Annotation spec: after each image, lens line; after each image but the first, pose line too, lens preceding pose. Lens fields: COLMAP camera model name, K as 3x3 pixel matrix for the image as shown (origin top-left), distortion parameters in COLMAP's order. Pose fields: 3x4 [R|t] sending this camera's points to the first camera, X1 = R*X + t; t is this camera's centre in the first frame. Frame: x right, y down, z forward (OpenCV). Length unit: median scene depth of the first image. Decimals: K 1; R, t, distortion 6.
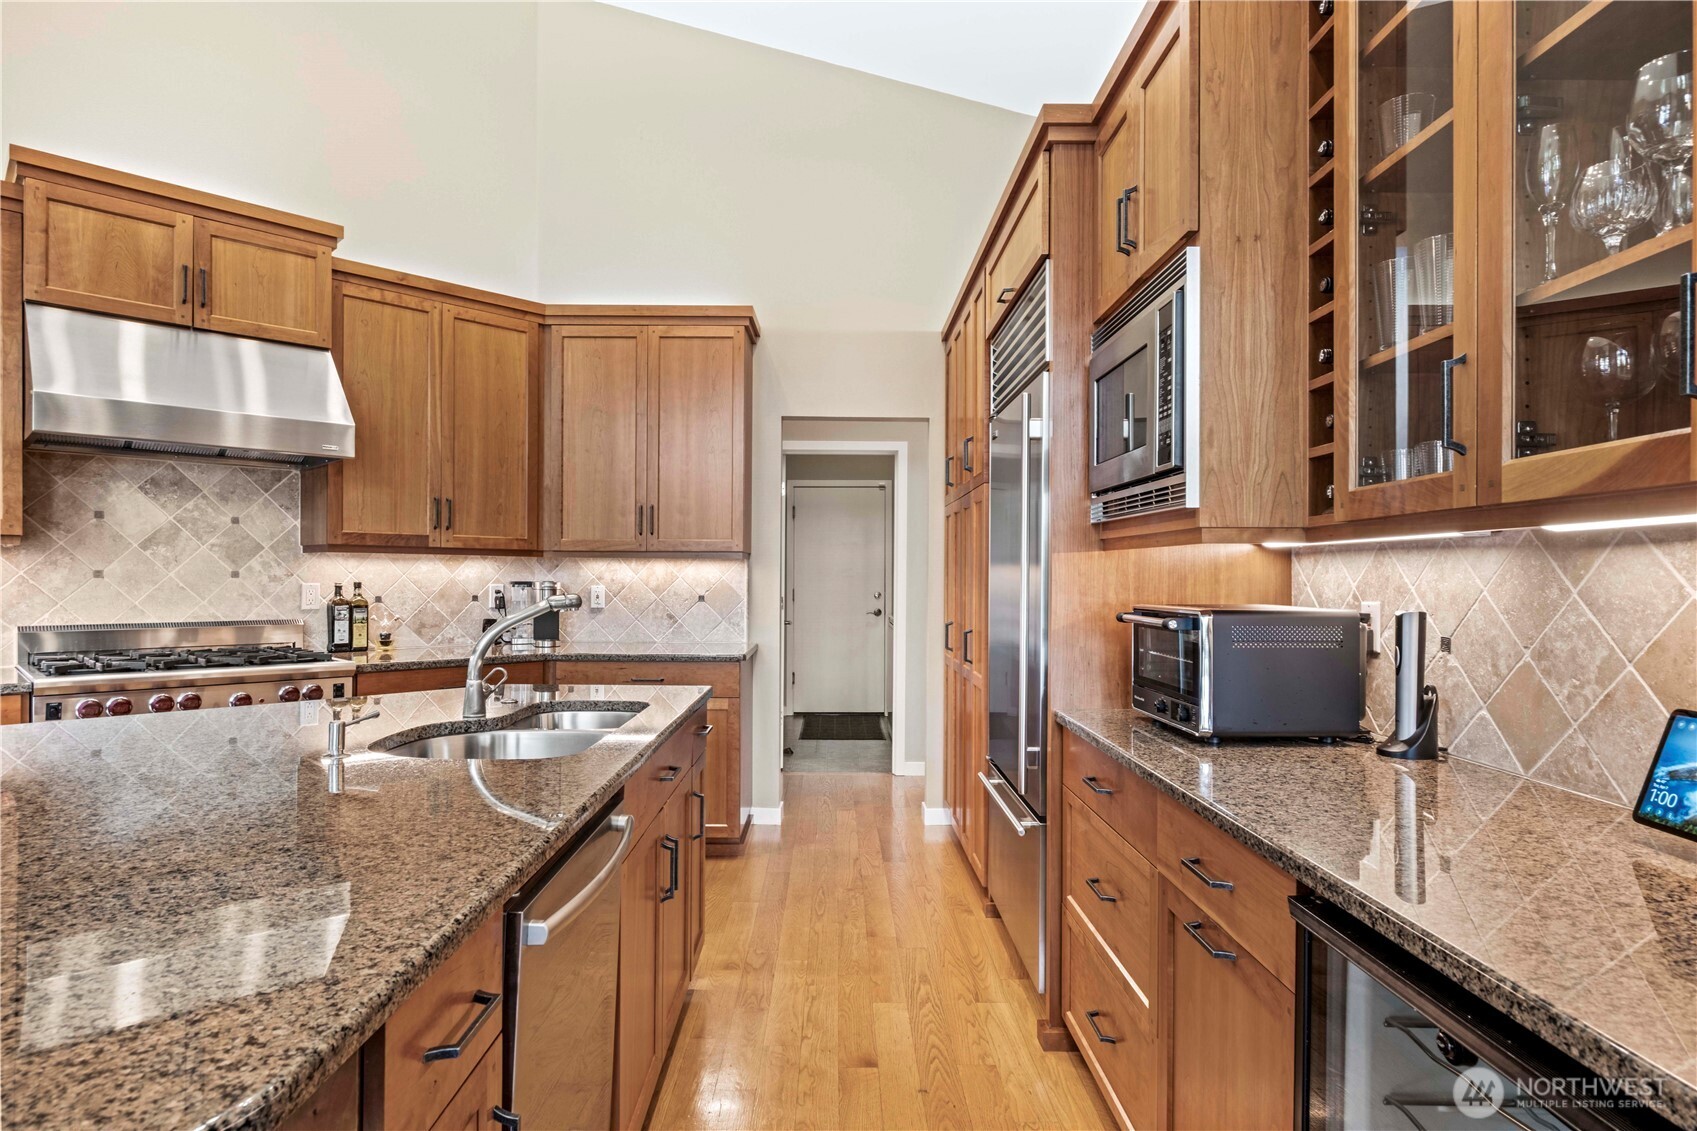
lens RADIAL K [[929.9, 0, 837.2], [0, 929.9, 576.1], [0, 0, 1]] dist [0.003288, -0.001449]
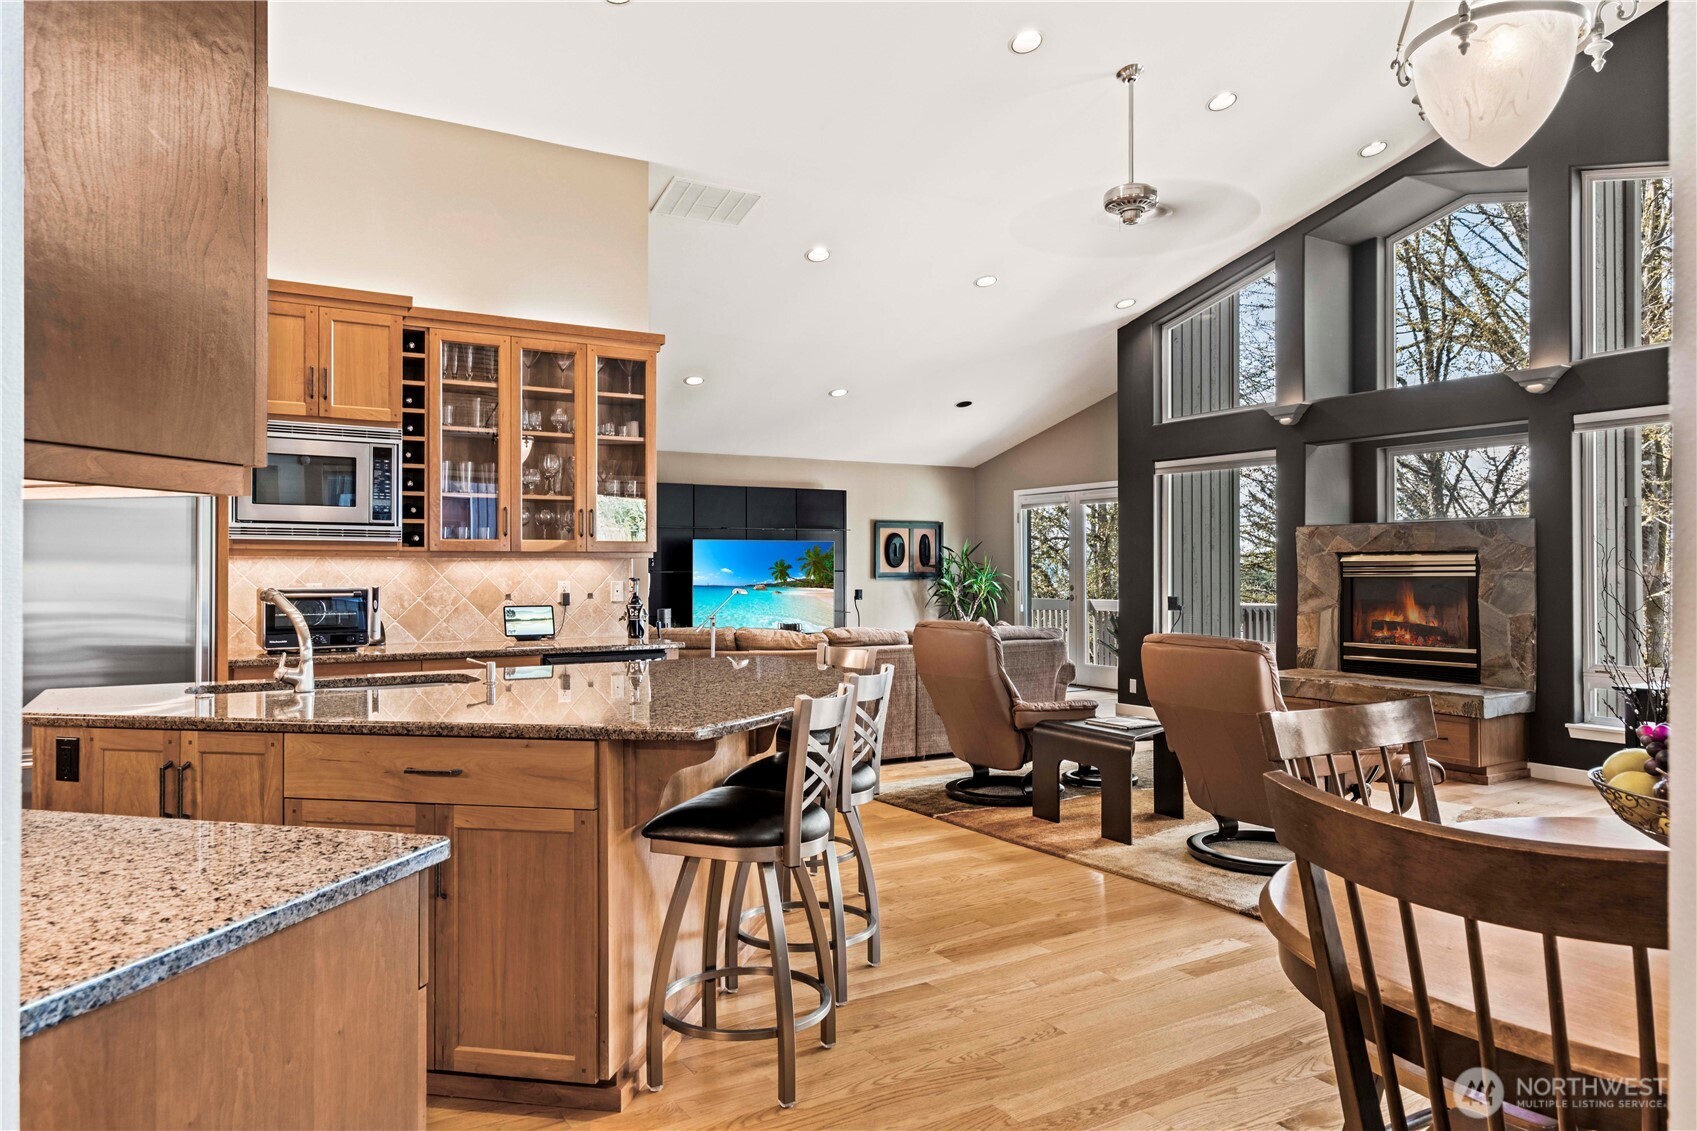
lens RADIAL K [[1073.4, 0, 849.1], [0, 1073.4, 563.2], [0, 0, 1]] dist [-0.001309, -0.000134]
pose [[-0.505110, 0.002896, 0.863050, -1.063841], [-0.003159, 0.999981, -0.005204, -0.003923], [-0.863049, -0.005355, -0.505092, 0.597538]]
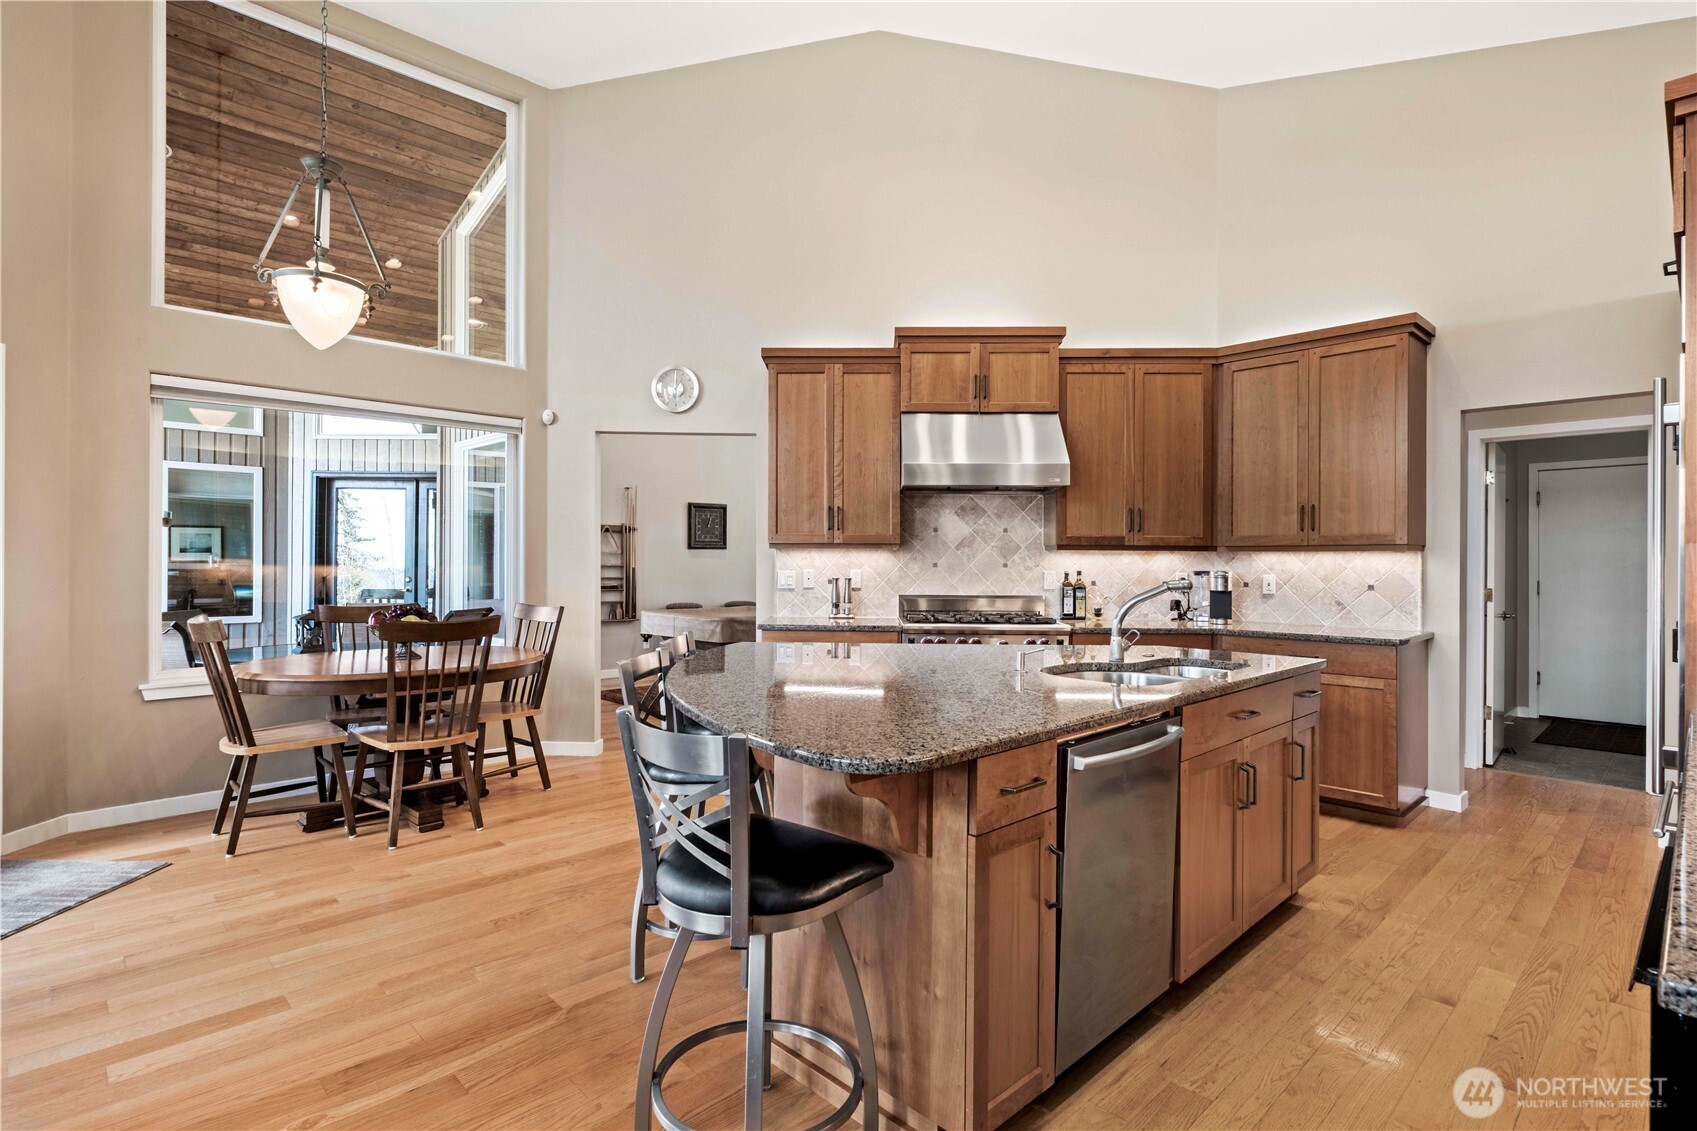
lens RADIAL K [[821.3, 0, 844.6], [0, 821.3, 563.0], [0, 0, 1]] dist [0.001285, -0.000545]
pose [[0.688309, -0.001268, -0.725417, 0.151101], [-0.002065, 0.999991, -0.003707, 0.000060], [0.725415, 0.004050, 0.688300, -0.125428]]
